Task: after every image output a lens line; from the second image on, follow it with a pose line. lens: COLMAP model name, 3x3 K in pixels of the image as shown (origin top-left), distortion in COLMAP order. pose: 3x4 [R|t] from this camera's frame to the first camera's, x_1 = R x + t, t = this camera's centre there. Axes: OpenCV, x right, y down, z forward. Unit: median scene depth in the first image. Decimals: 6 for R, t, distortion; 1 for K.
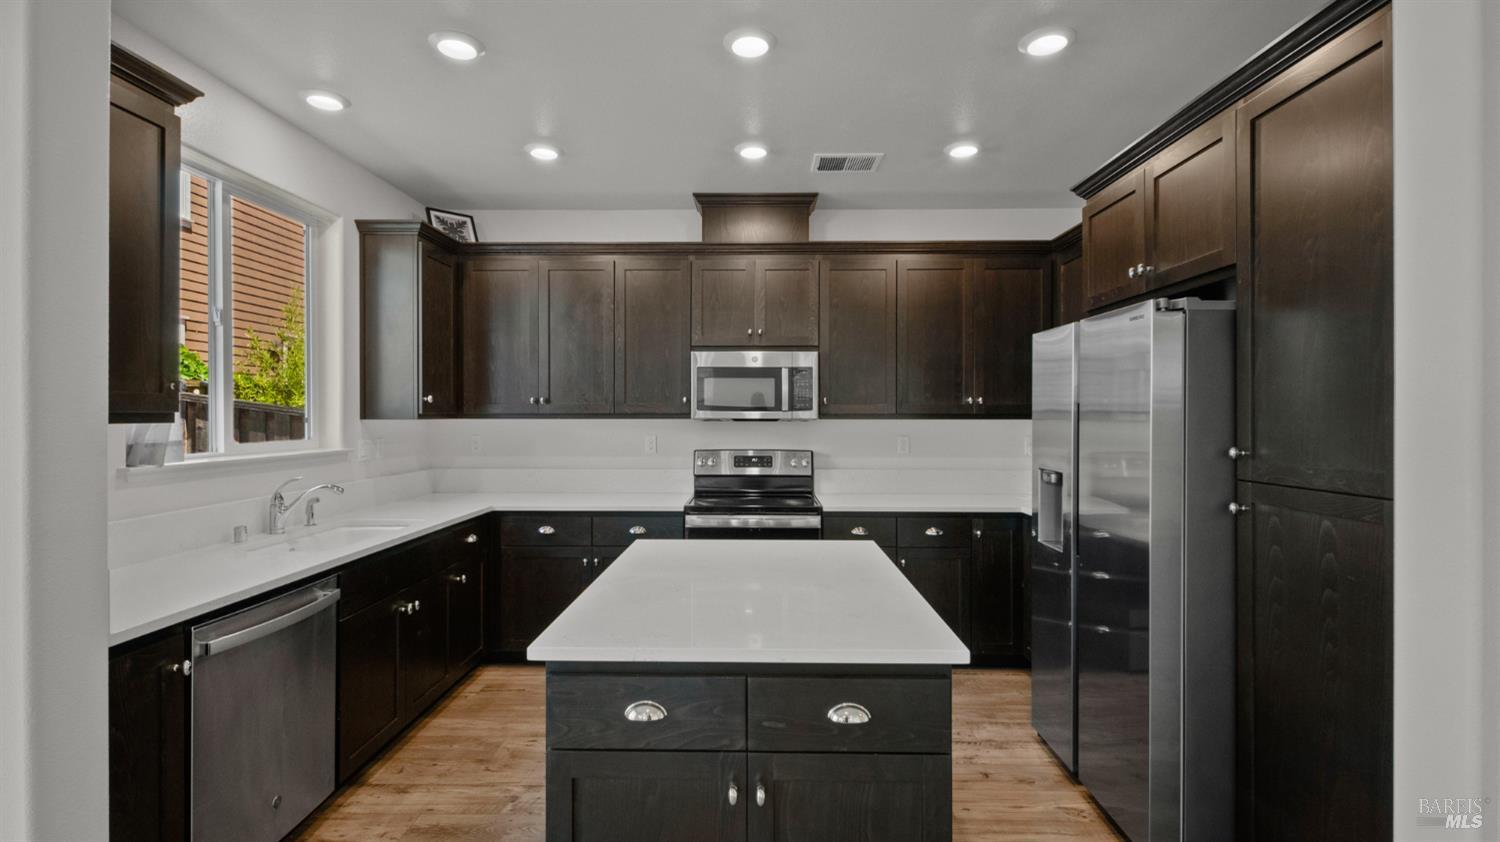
lens RADIAL K [[678.2, 0, 752.0], [0, 678.2, 412.1], [0, 0, 1]] dist [0.004509, -0.000865]
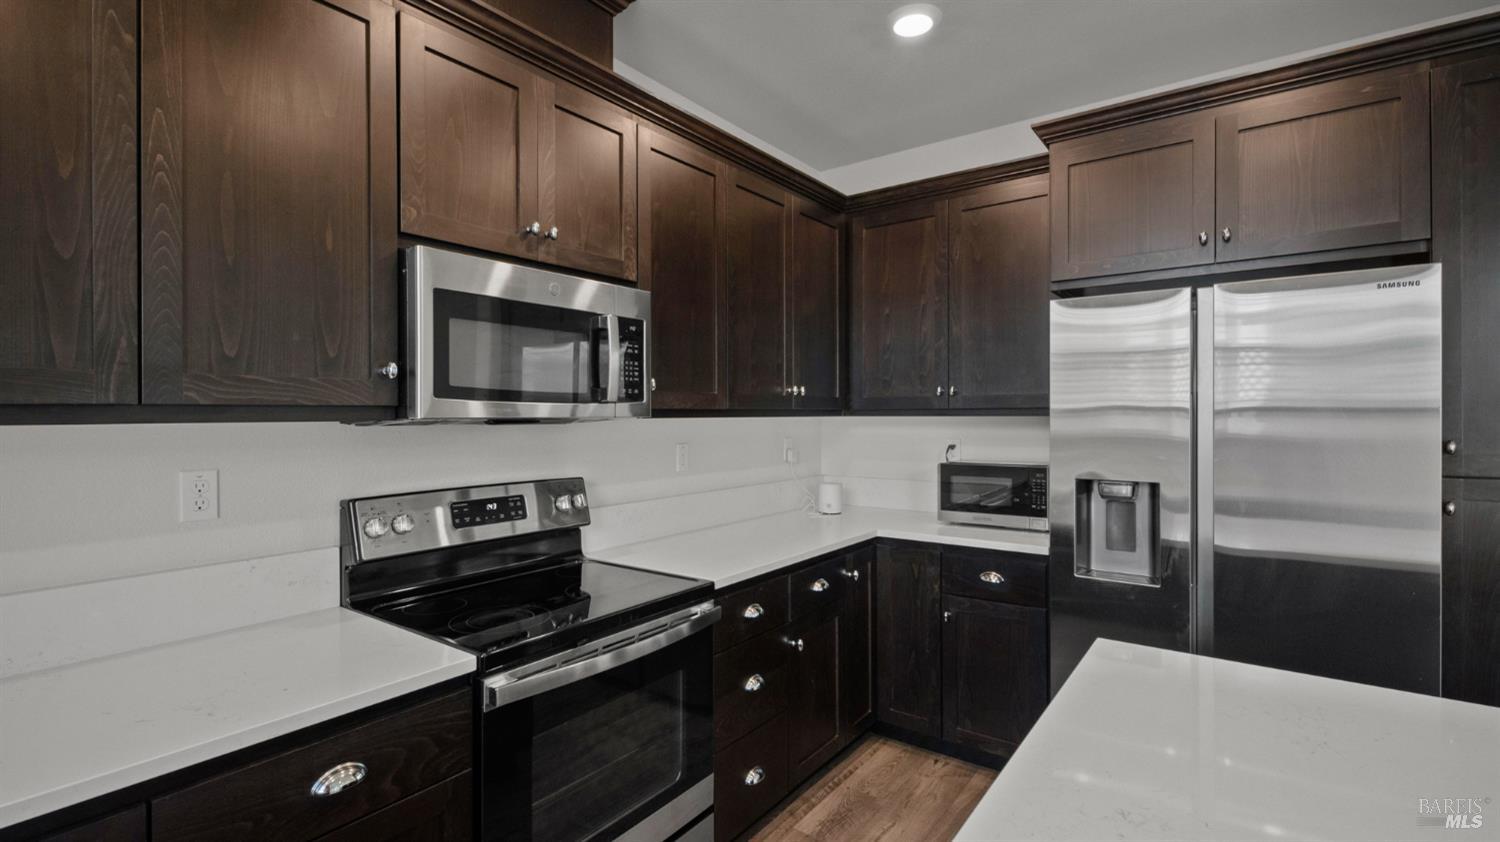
lens RADIAL K [[678.2, 0, 752.0], [0, 678.2, 412.1], [0, 0, 1]] dist [0.004509, -0.000865]
pose [[0.584736, -0.002454, 0.811220, -0.288290], [0.002750, 0.999996, 0.001043, 0.005179], [-0.811219, 0.001621, 0.584740, 0.618304]]
